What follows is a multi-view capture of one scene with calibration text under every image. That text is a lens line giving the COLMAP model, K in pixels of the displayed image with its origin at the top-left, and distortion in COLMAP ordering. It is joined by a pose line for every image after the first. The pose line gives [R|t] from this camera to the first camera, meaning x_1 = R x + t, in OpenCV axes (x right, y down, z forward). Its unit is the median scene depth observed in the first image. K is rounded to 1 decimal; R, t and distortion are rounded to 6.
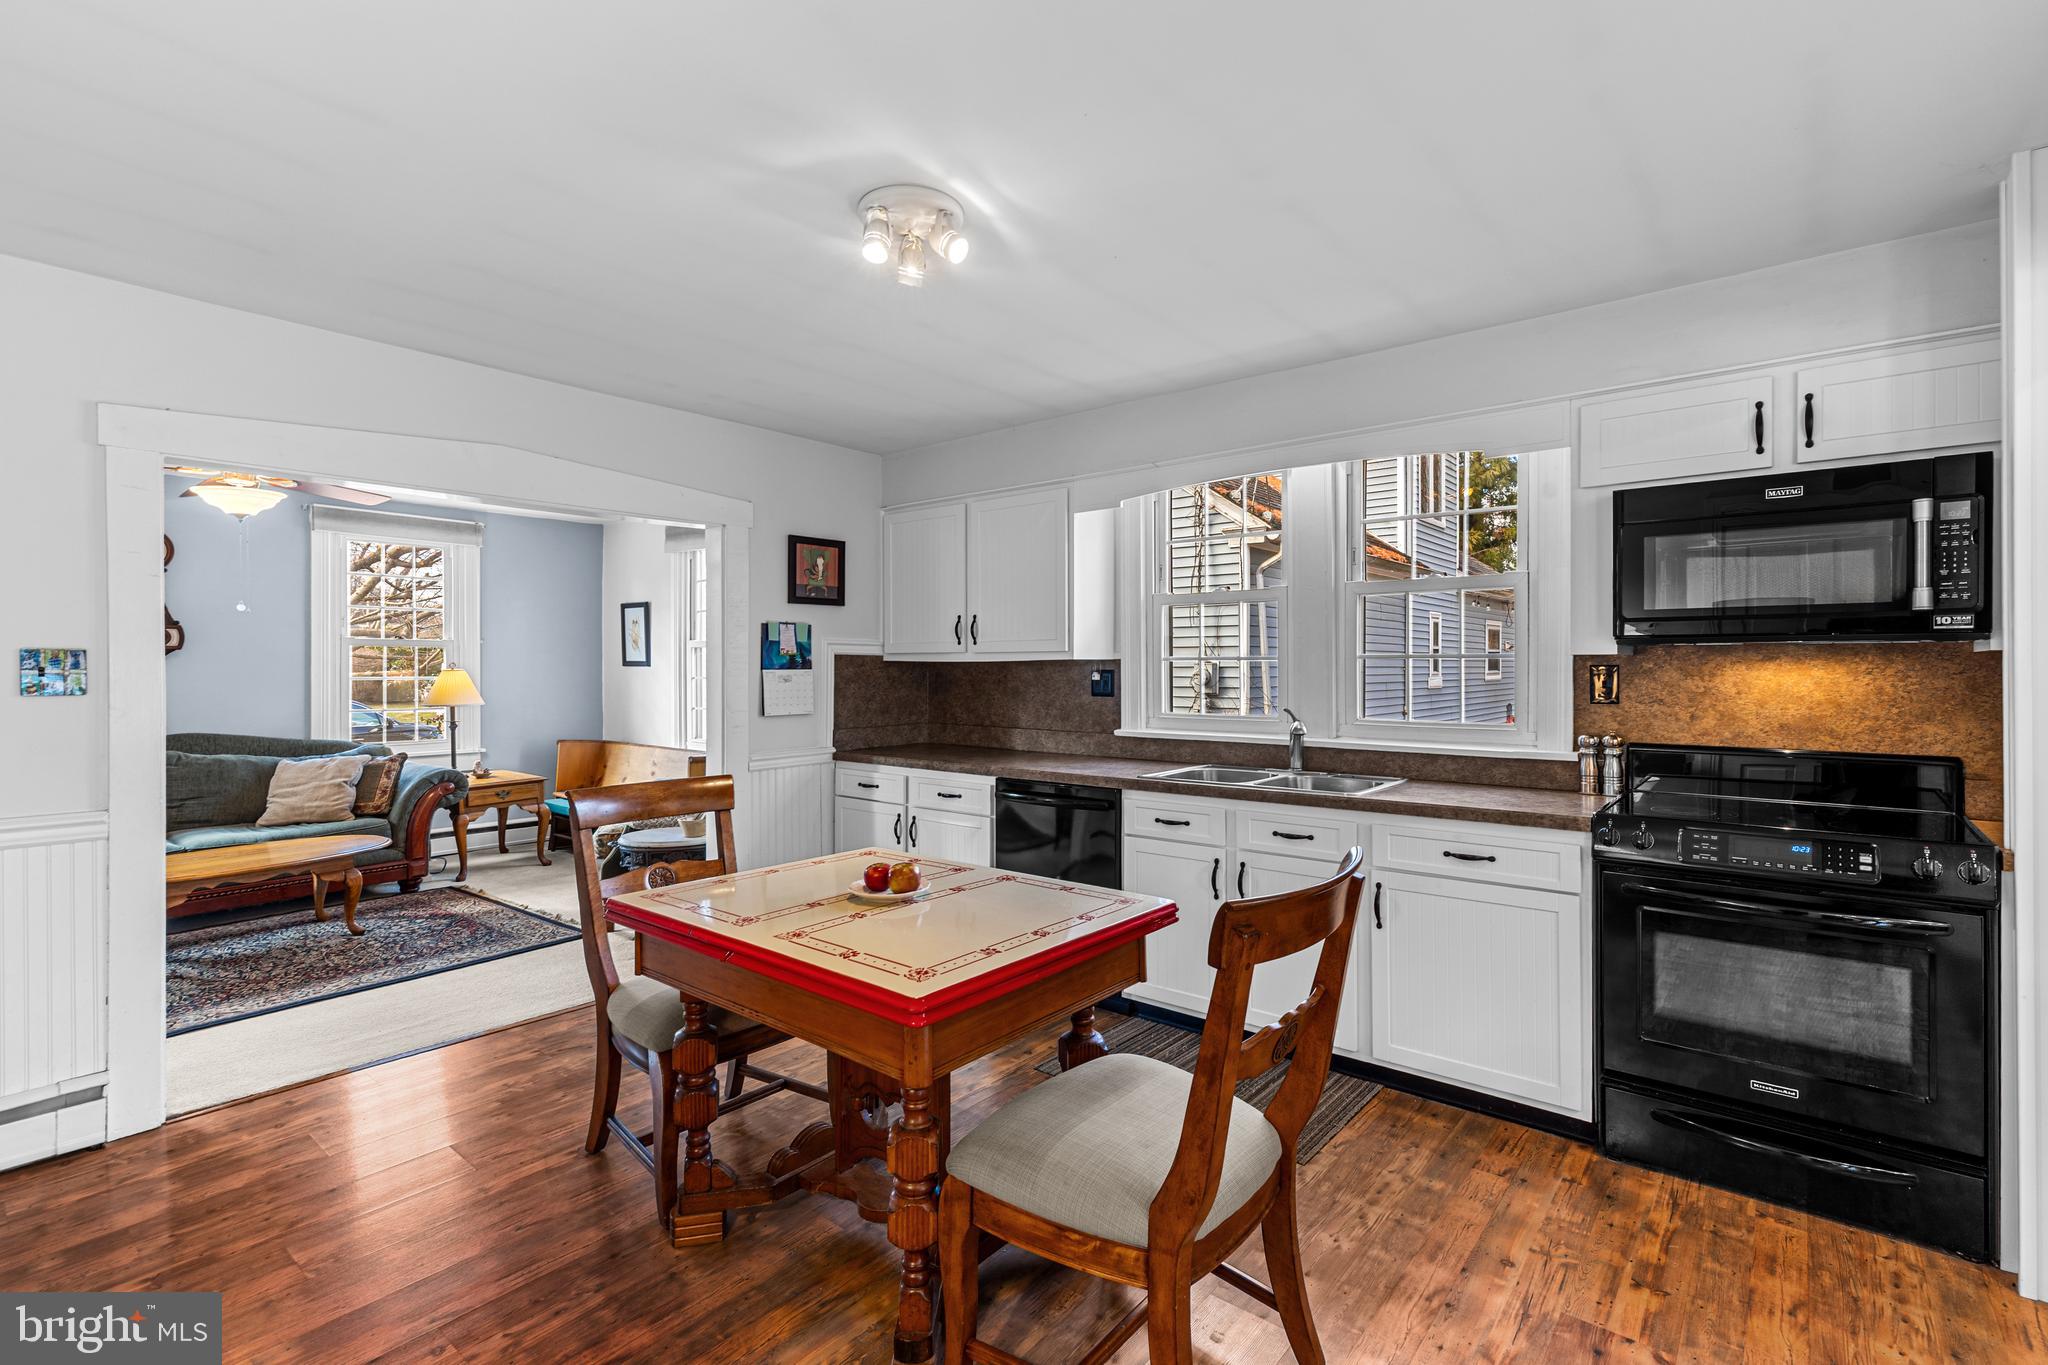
lens RADIAL K [[930.1, 0, 1024.7], [0, 930.1, 666.6], [0, 0, 1]] dist [-0.000079, 0.000010]
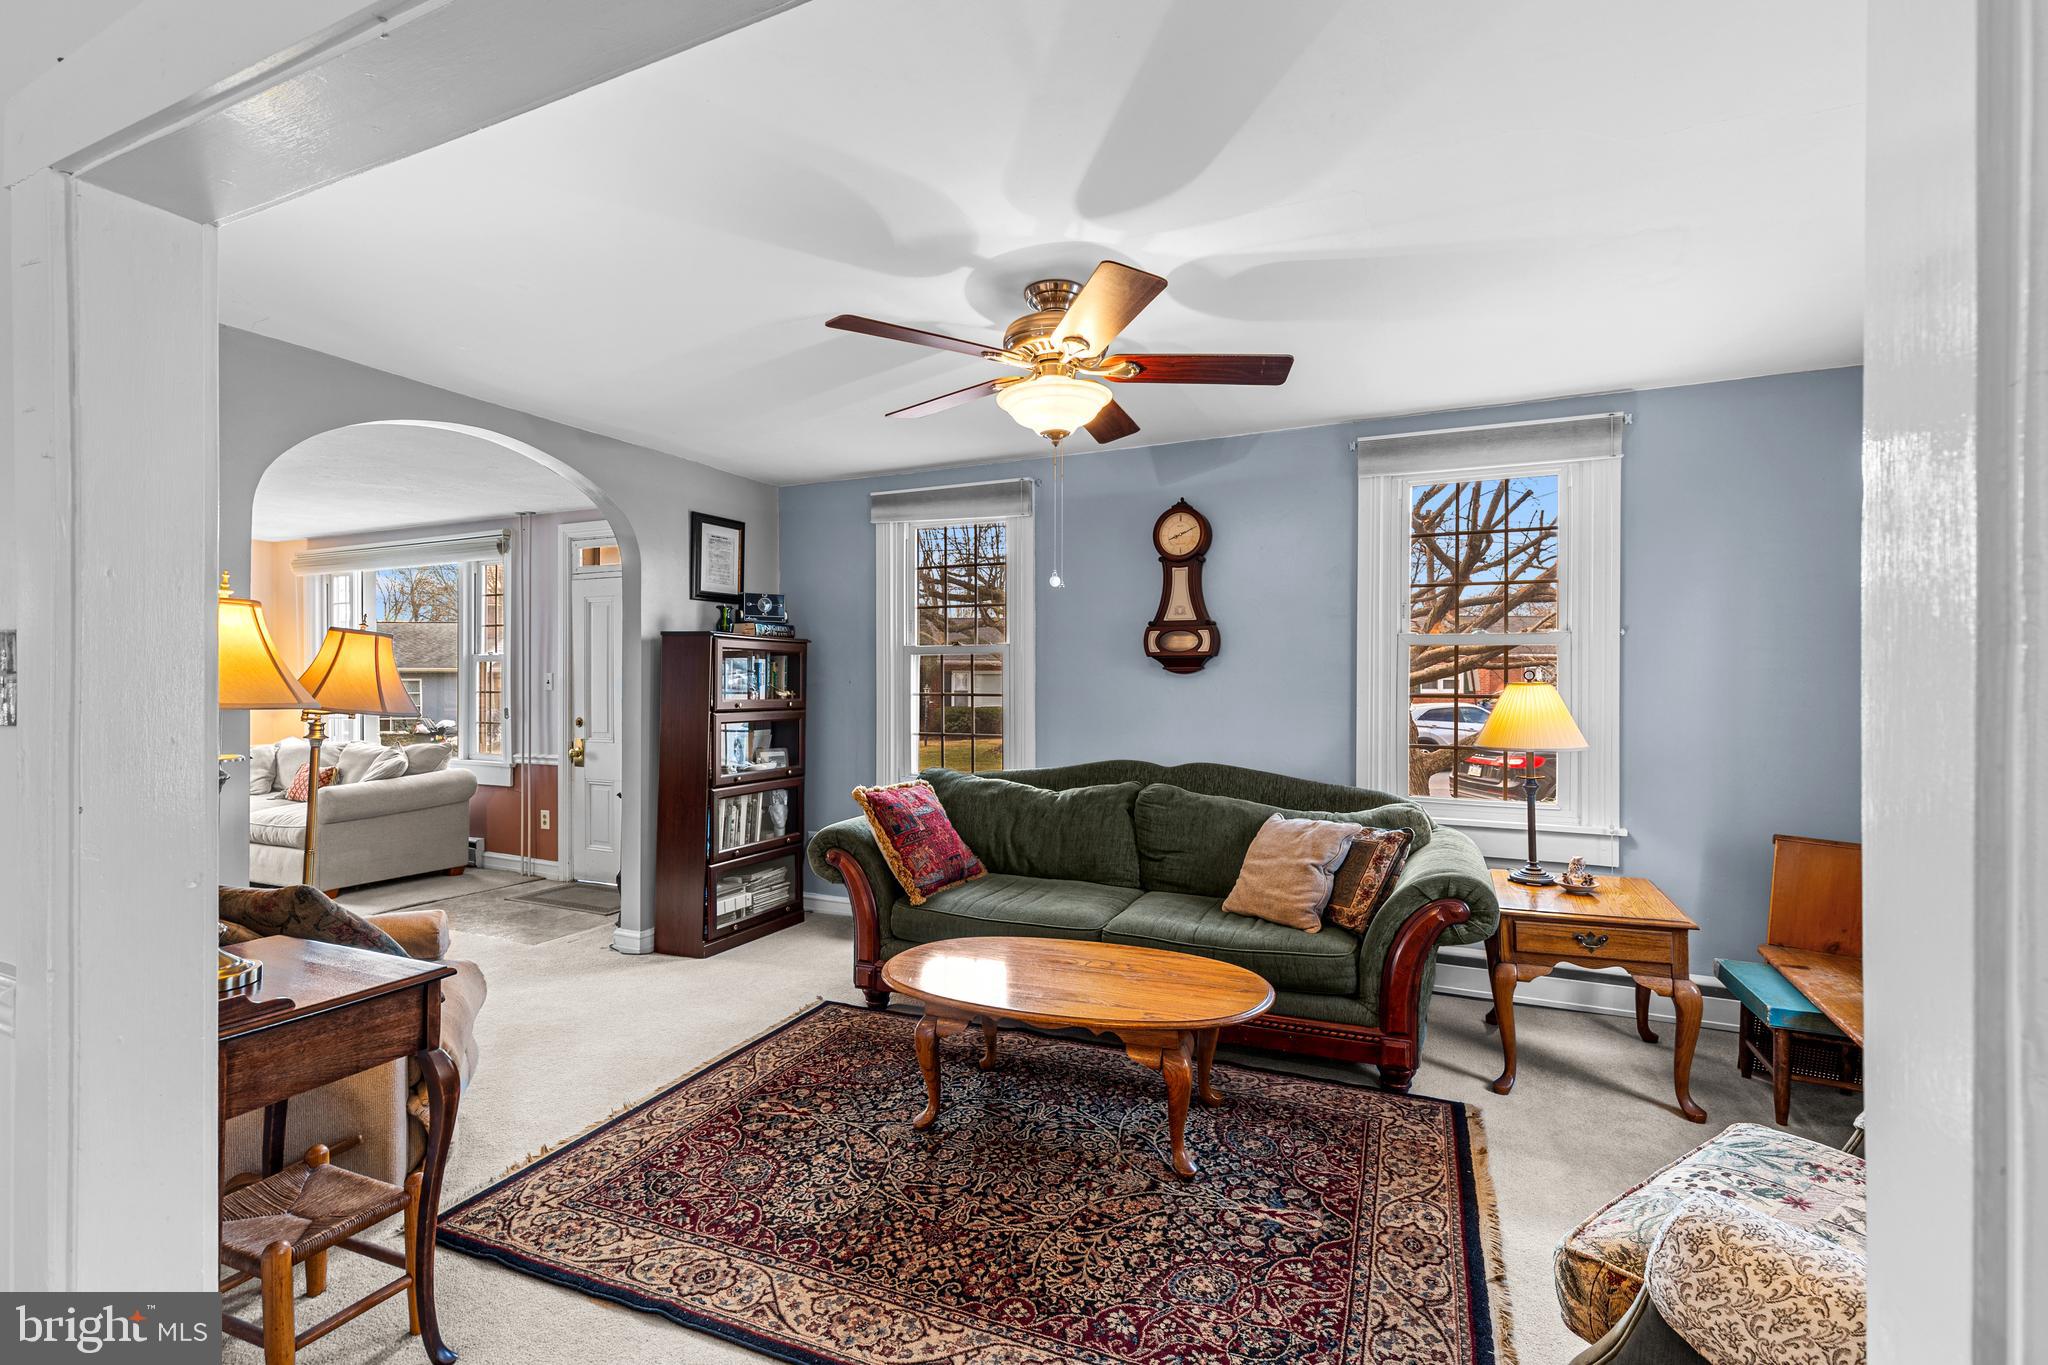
lens RADIAL K [[921.8, 0, 1022.4], [0, 921.8, 689.1], [0, 0, 1]] dist [-0.000687, -0.000031]
pose [[0.267921, 0.009374, -0.963395, -0.195595], [-0.001461, 0.999955, 0.009324, 0.002916], [0.963440, -0.001090, 0.267922, 0.639291]]
